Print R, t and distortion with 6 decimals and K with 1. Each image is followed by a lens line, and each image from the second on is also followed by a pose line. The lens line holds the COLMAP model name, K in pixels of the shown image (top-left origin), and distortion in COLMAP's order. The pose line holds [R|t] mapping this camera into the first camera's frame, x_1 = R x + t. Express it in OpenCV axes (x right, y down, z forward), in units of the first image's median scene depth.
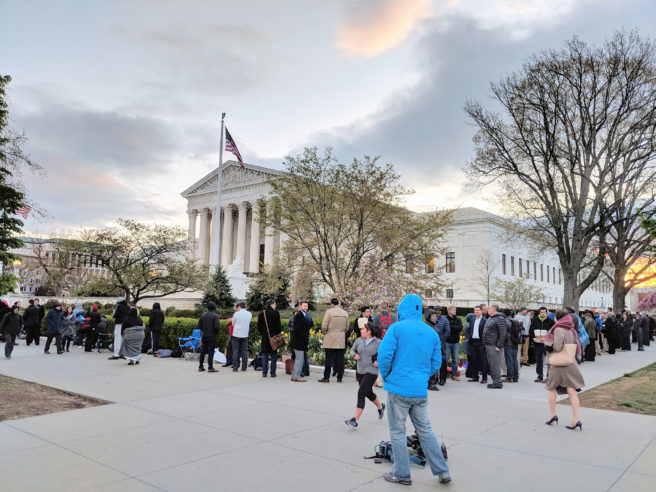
lens RADIAL K [[523.3, 0, 329.1], [0, 523.3, 246.4], [0, 0, 1]] dist [0.041176, -0.060827]
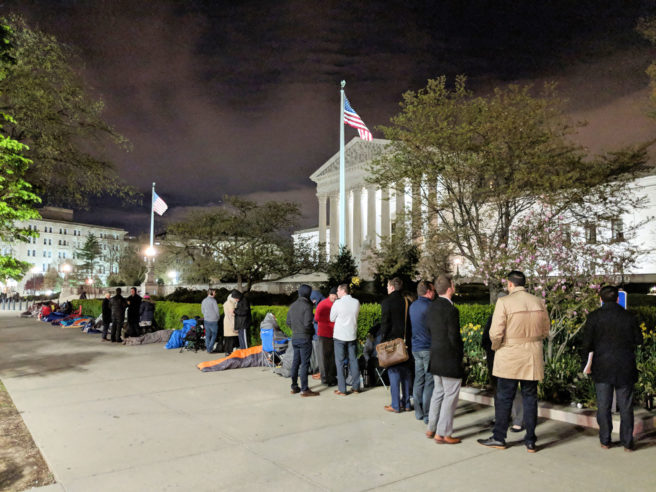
lens RADIAL K [[523.3, 0, 326.2], [0, 523.3, 247.3], [0, 0, 1]] dist [0.041176, -0.060827]
pose [[0.963125, -0.047213, -0.264879, 0.002812], [0.056791, 0.997976, 0.028613, 0.022435], [0.262992, -0.042601, 0.963857, 0.204838]]
